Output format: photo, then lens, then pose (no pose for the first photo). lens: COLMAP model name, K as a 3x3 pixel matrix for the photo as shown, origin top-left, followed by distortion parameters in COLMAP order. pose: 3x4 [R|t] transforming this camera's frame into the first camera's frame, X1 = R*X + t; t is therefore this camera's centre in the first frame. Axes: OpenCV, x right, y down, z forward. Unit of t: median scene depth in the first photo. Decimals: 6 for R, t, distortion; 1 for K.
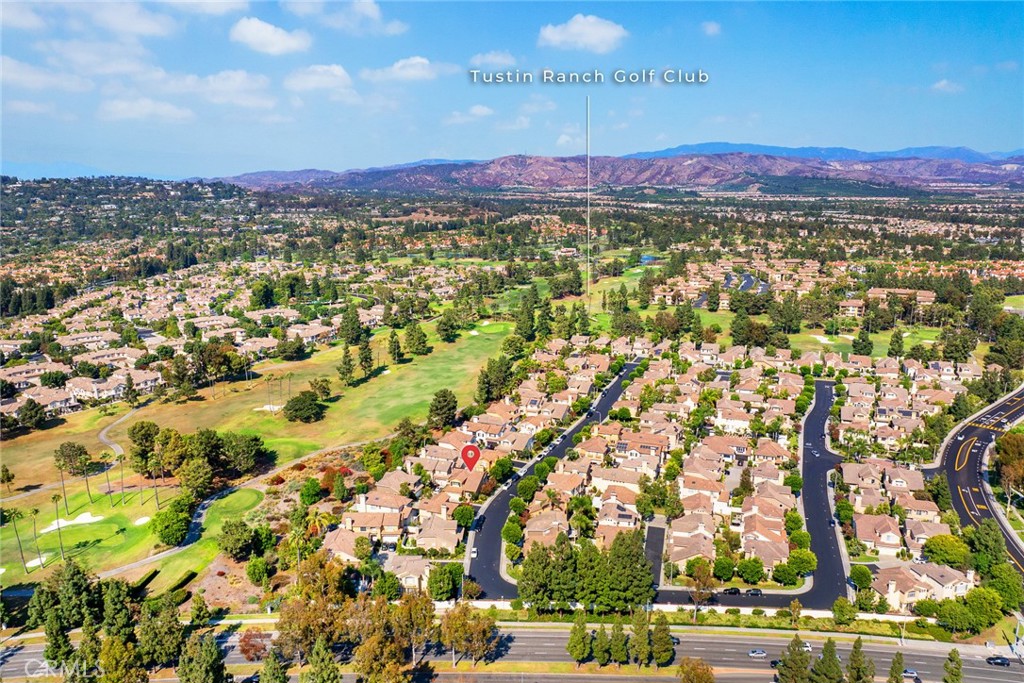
lens RADIAL K [[721.8, 0, 512.0], [0, 721.8, 341.5], [0, 0, 1]] dist [-0.044015, 0.000622]
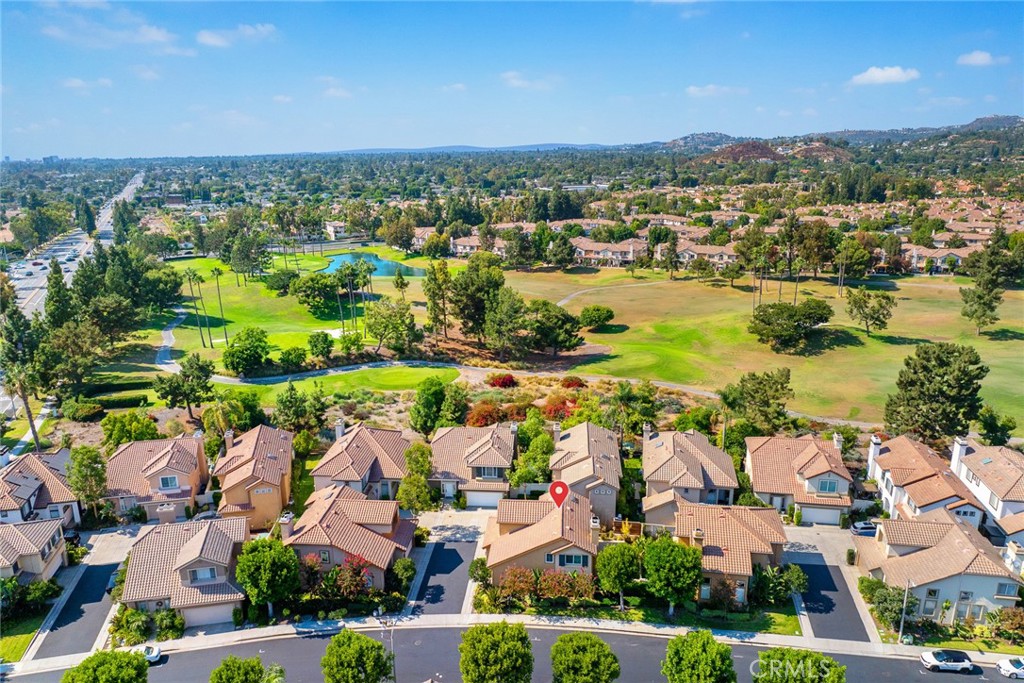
lens RADIAL K [[721.8, 0, 512.0], [0, 721.8, 341.5], [0, 0, 1]] dist [-0.044015, 0.000622]
pose [[0.252962, 0.251207, -0.934294, 0.162814], [-0.191093, 0.959651, 0.206286, 0.034341], [0.948416, 0.126355, 0.290759, 0.664349]]
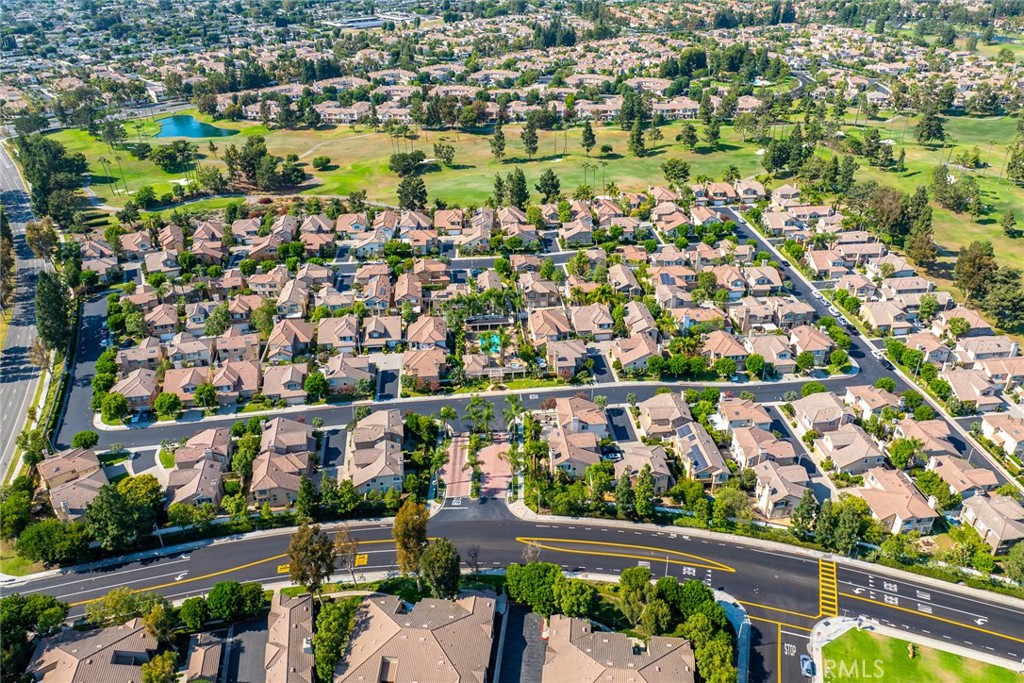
lens RADIAL K [[721.8, 0, 512.0], [0, 721.8, 341.5], [0, 0, 1]] dist [-0.044015, 0.000622]
pose [[0.463853, 0.448616, -0.763927, 0.796297], [-0.176601, 0.891823, 0.416491, -0.161680], [0.868131, -0.058281, 0.492901, 0.579943]]
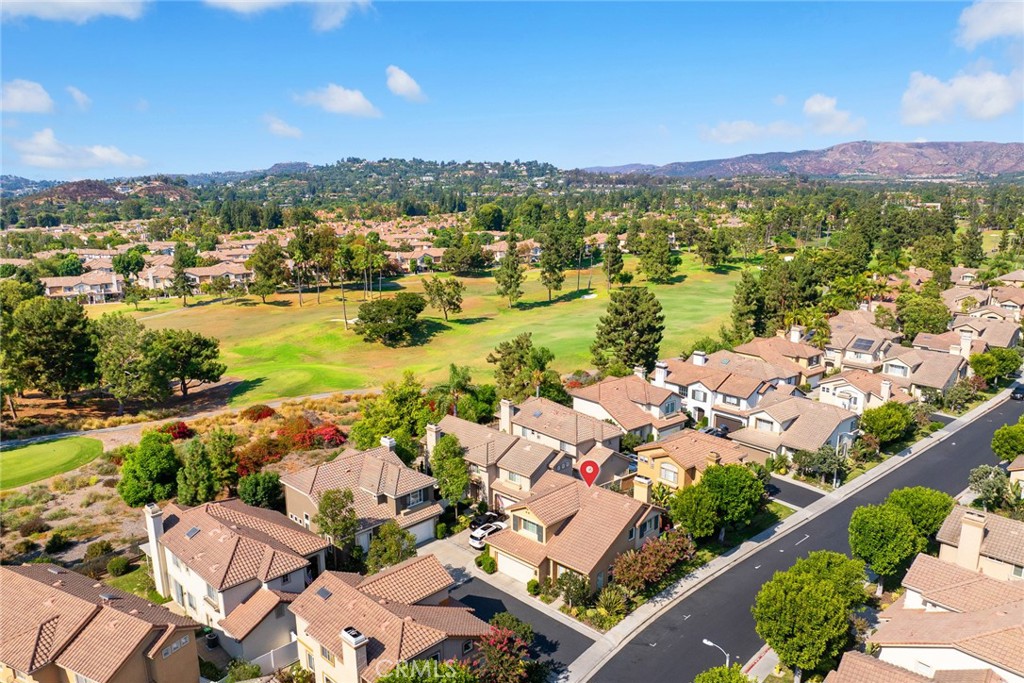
lens RADIAL K [[721.8, 0, 512.0], [0, 721.8, 341.5], [0, 0, 1]] dist [-0.044015, 0.000622]
pose [[0.906544, 0.088795, -0.412666, 0.016514], [-0.088169, 0.995892, 0.020601, 0.091285], [0.412800, 0.017708, 0.910649, 0.556044]]
